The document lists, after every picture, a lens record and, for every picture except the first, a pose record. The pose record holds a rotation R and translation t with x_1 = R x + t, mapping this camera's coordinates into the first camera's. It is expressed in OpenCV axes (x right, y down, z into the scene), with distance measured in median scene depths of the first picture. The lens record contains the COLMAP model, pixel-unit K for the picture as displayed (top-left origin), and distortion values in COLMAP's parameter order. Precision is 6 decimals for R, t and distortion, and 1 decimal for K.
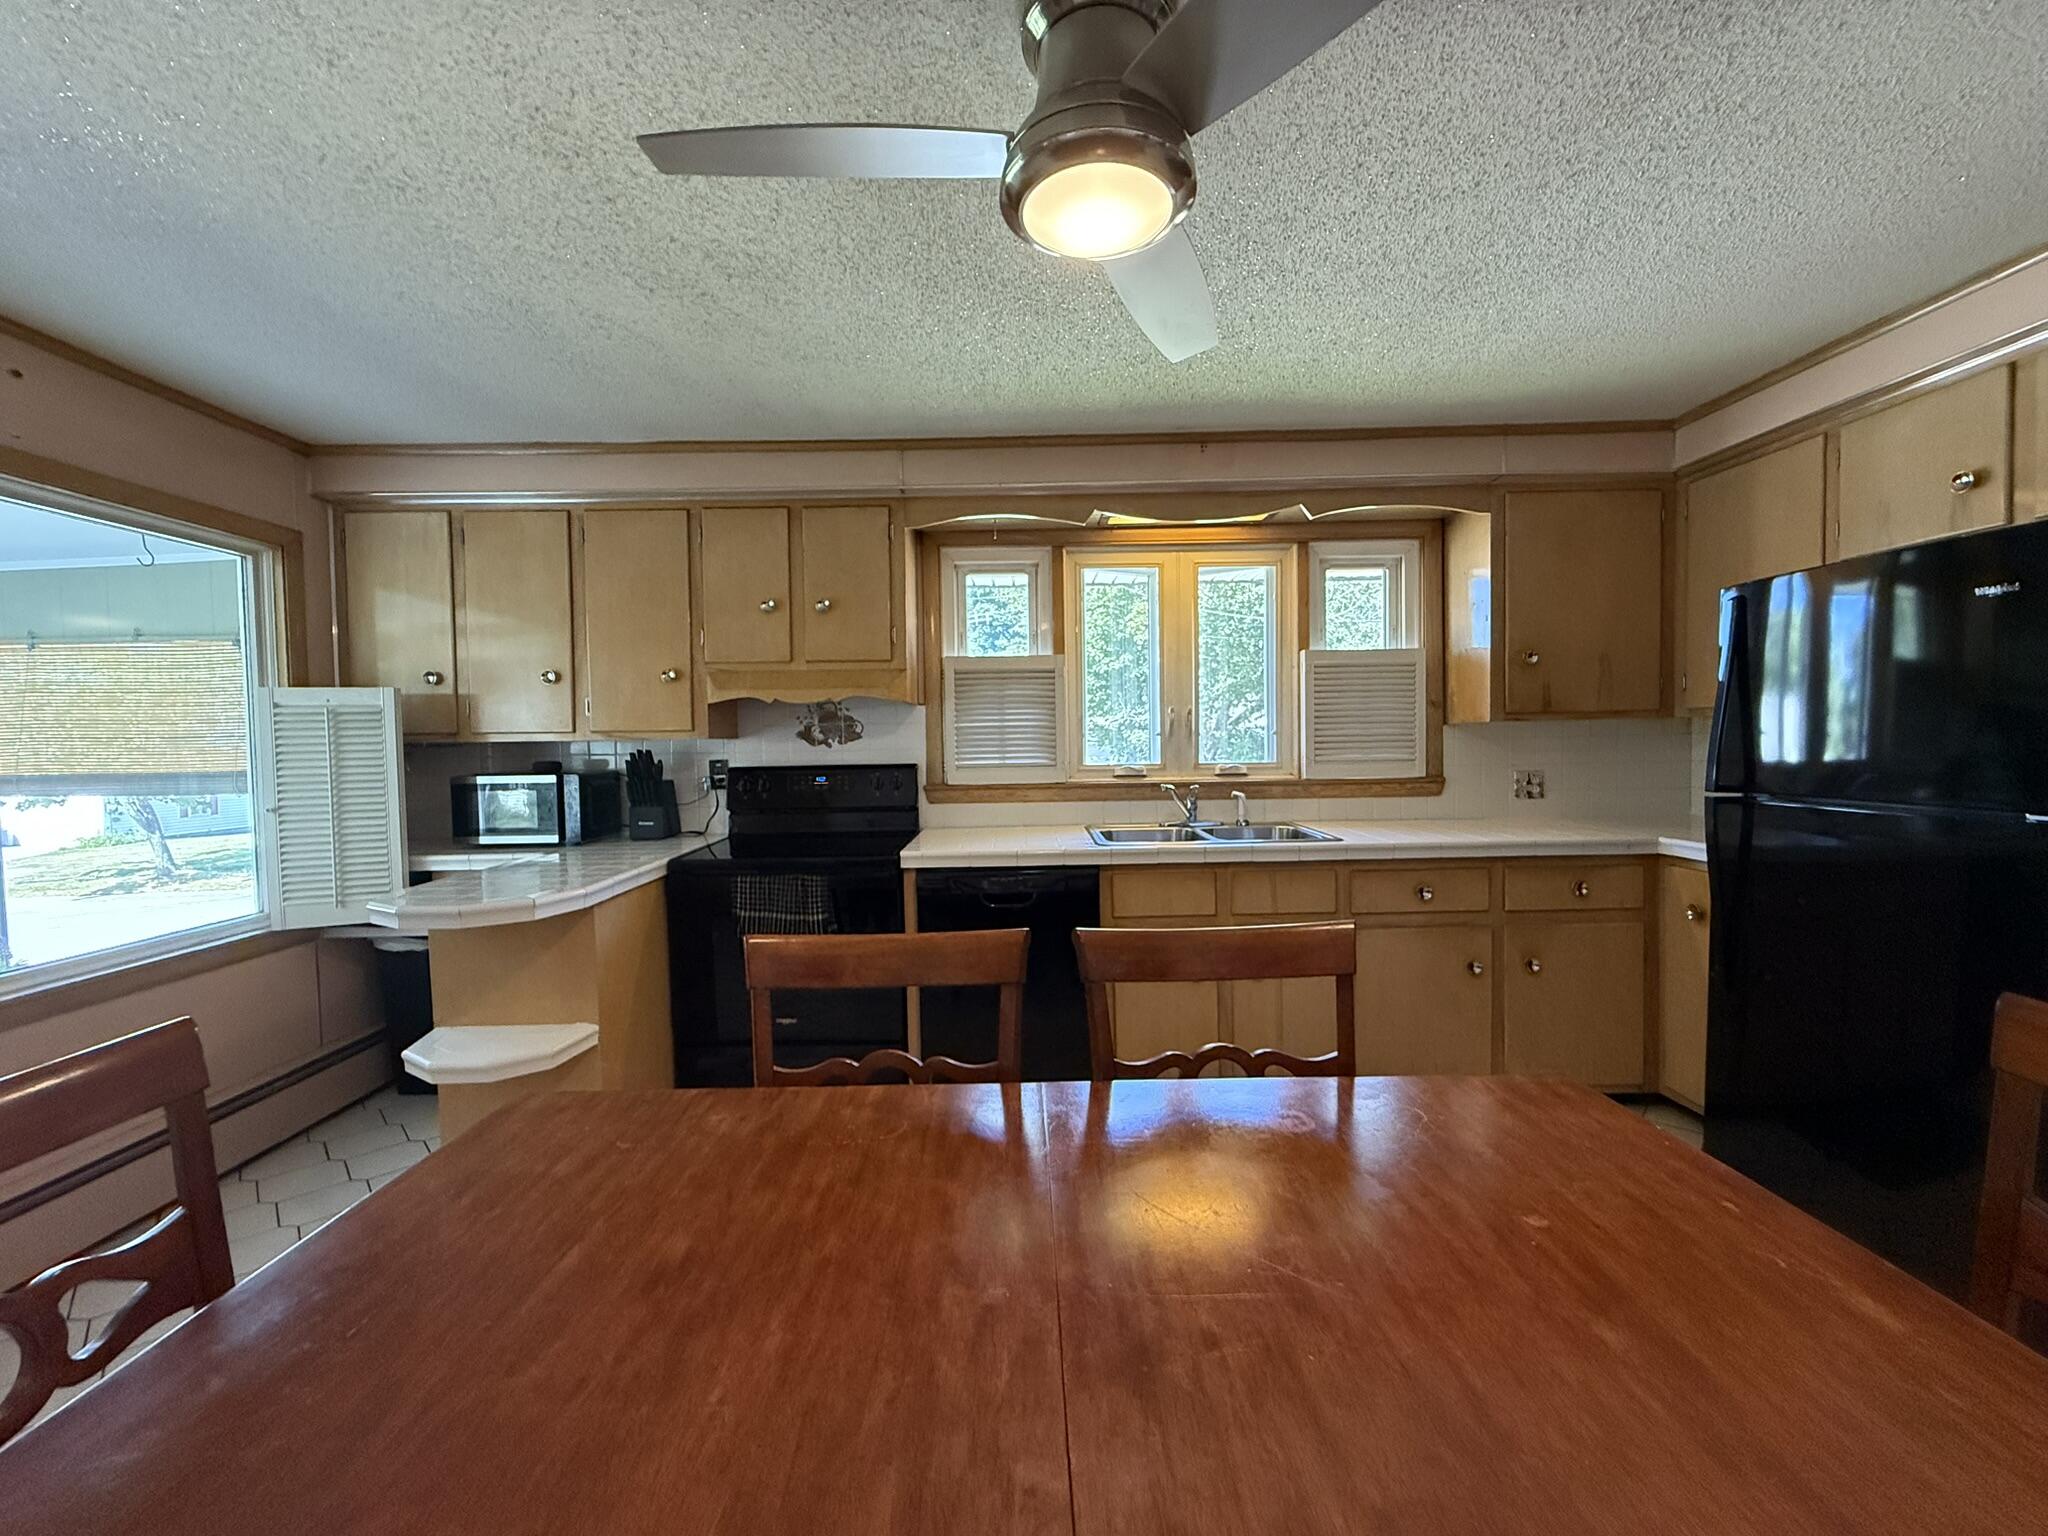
lens RADIAL K [[813.0, 0, 1024.0], [0, 813.0, 768.0], [0, 0, 1]] dist [-0.000132, 0.000029]
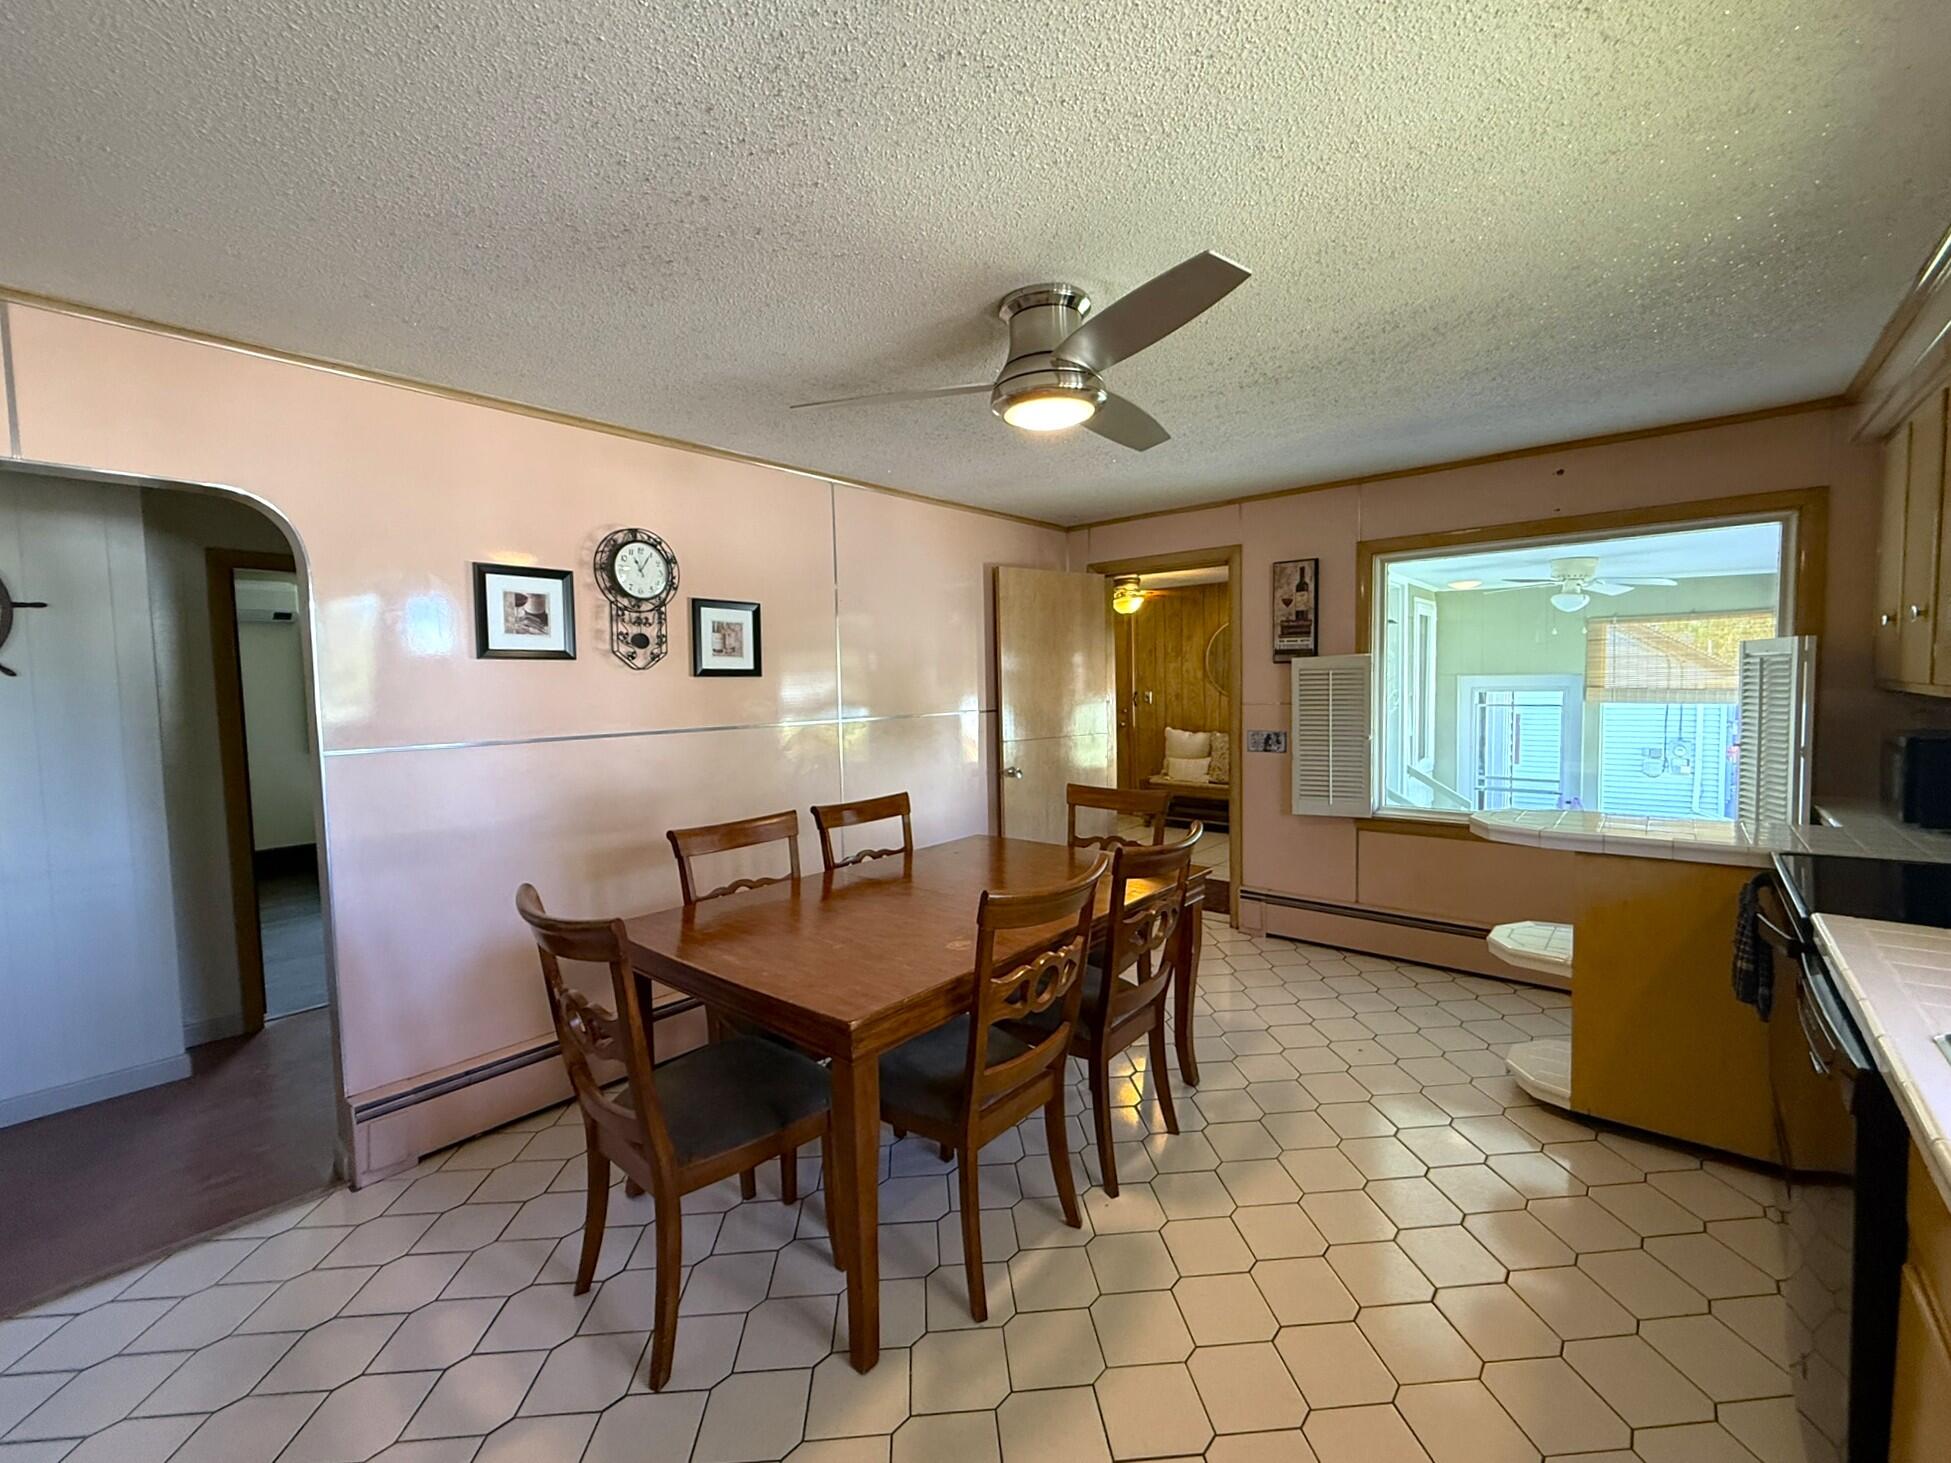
lens RADIAL K [[786.9, 0, 976.6], [0, 786.9, 723.9], [0, 0, 1]] dist [0.000121, -0.000010]
pose [[-0.661697, 0.070688, -0.746432, 0.513466], [-0.001687, 0.995403, 0.095762, -0.074179], [0.749770, 0.064625, -0.658535, 0.769852]]
